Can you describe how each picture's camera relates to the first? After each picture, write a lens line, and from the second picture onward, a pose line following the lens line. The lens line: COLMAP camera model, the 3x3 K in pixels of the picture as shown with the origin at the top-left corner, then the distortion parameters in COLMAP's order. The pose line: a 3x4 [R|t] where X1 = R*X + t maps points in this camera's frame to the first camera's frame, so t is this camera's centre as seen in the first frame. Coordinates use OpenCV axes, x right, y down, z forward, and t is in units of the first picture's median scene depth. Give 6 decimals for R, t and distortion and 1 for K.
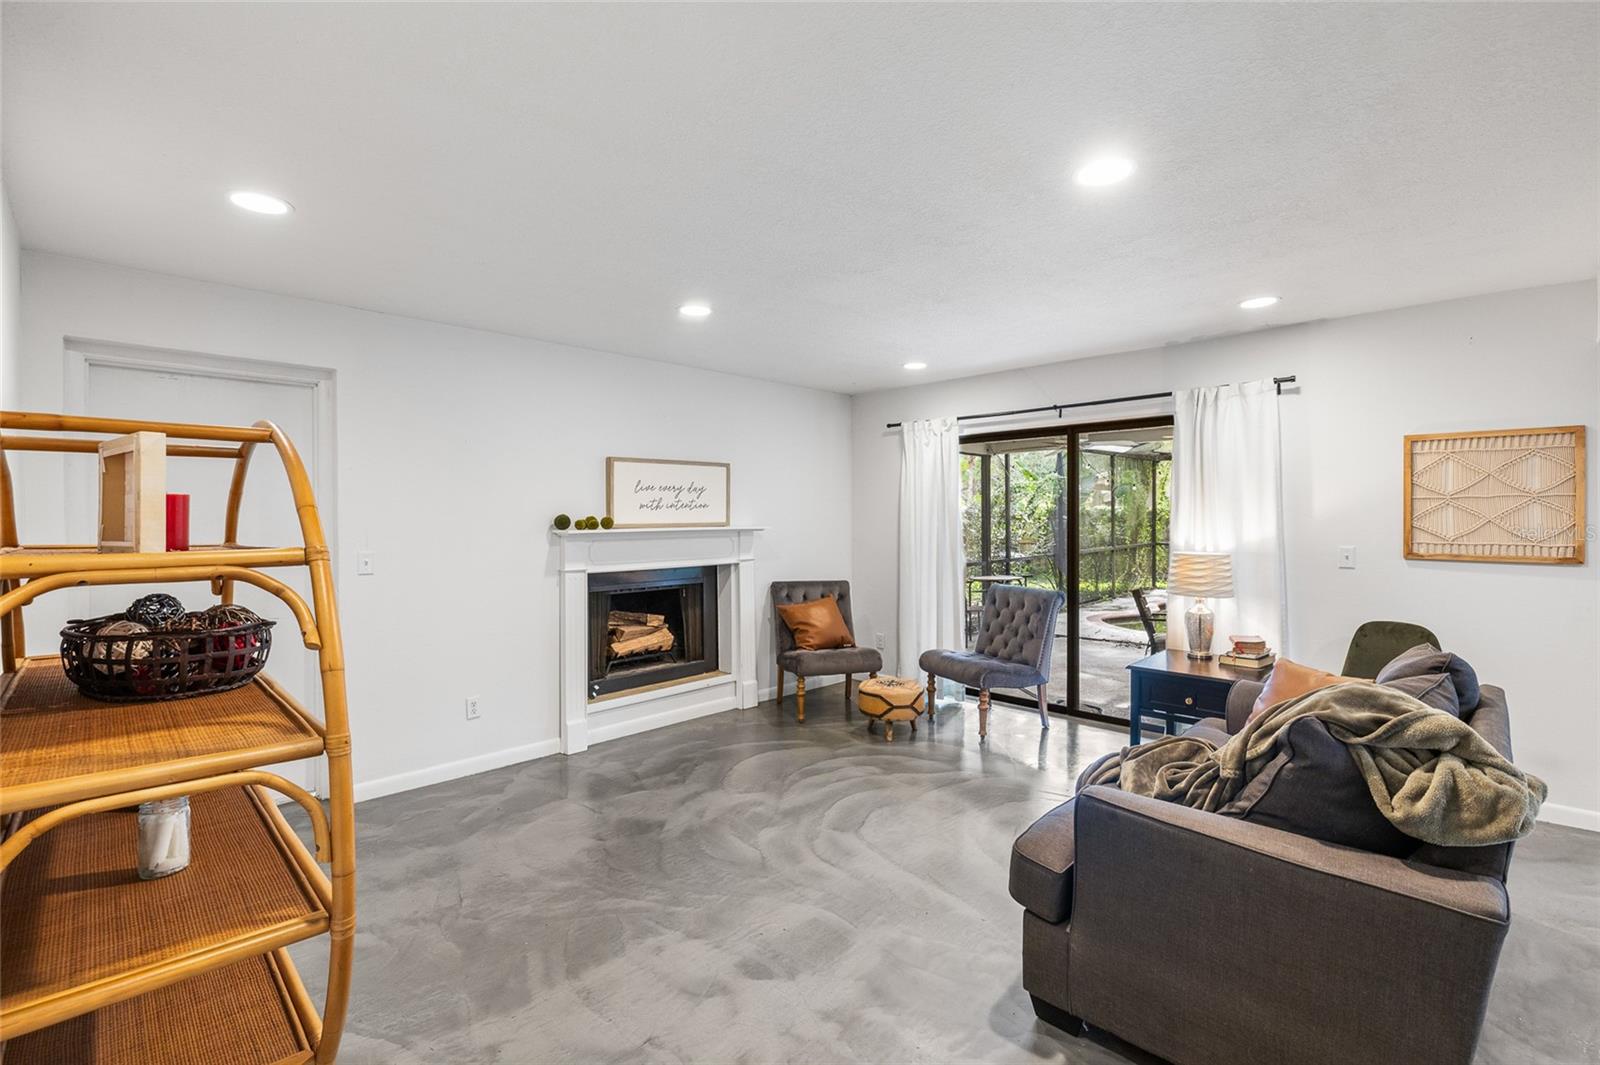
lens RADIAL K [[715.2, 0, 801.0], [0, 715.2, 510.5], [0, 0, 1]] dist [-0.006229, 0.000676]
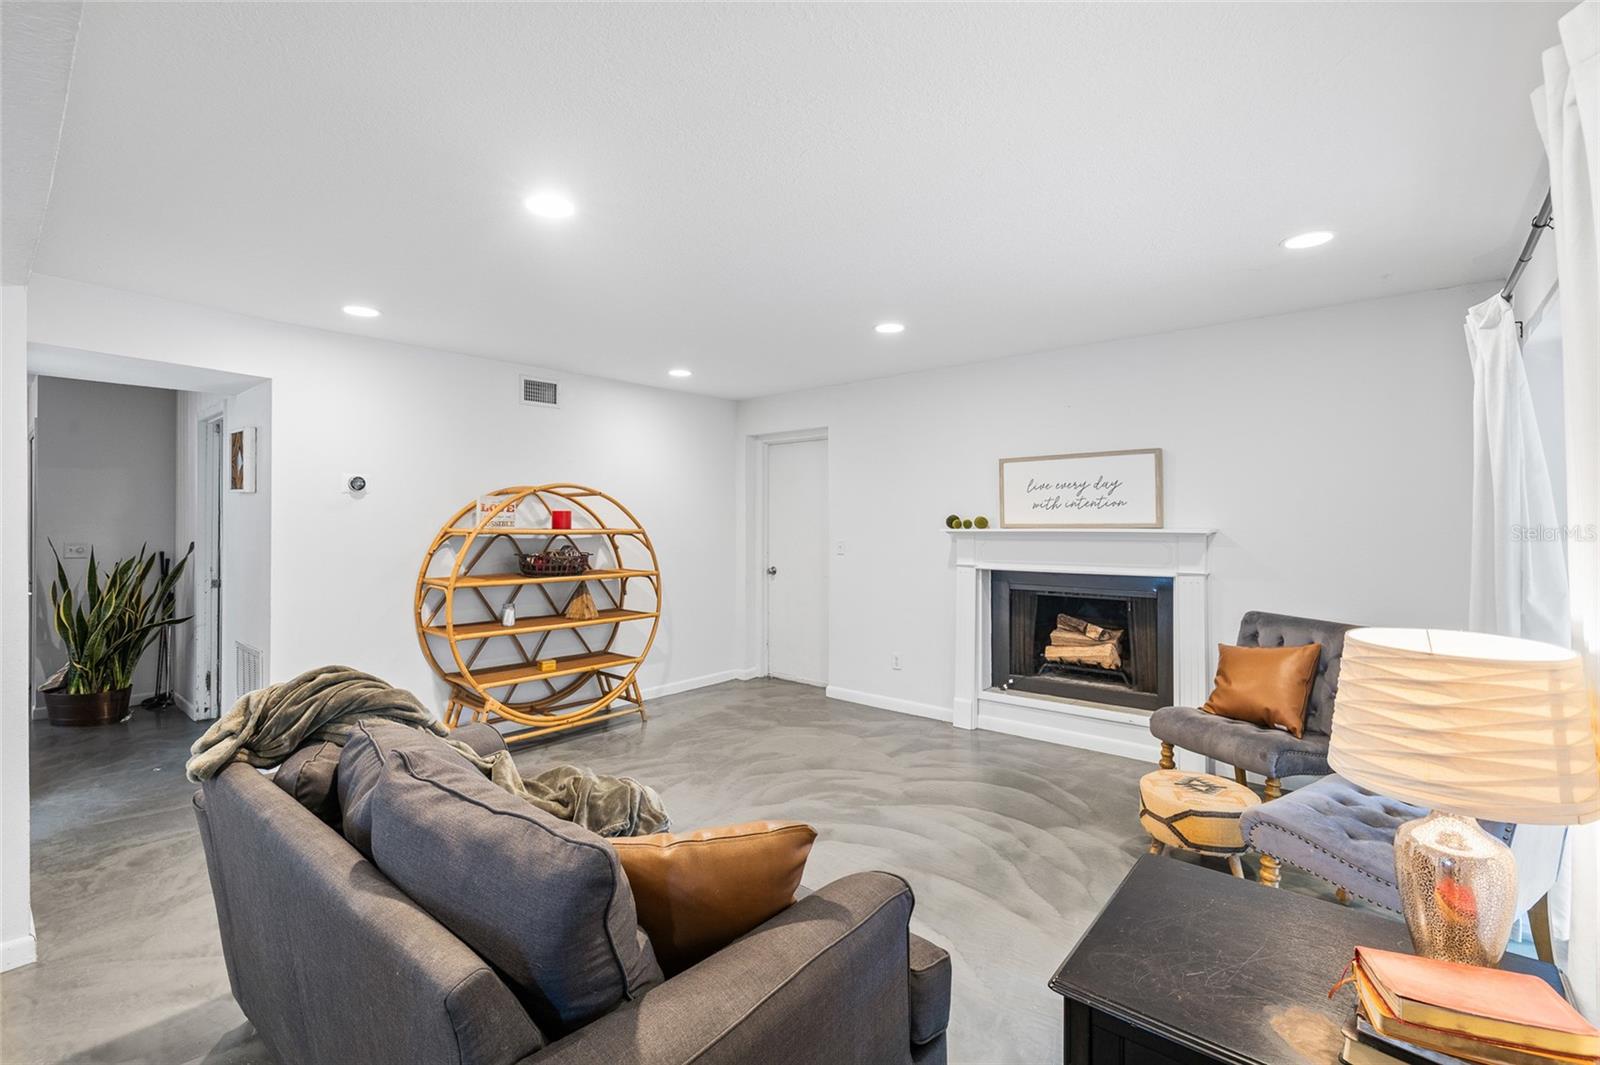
lens RADIAL K [[707.0, 0, 800.5], [0, 707.0, 521.0], [0, 0, 1]] dist [-0.007974, 0.000919]
pose [[0.088854, 0.006752, -0.996022, 0.661493], [0.013081, 0.999883, 0.007946, 0.002493], [0.995959, -0.013735, 0.088755, 0.567874]]
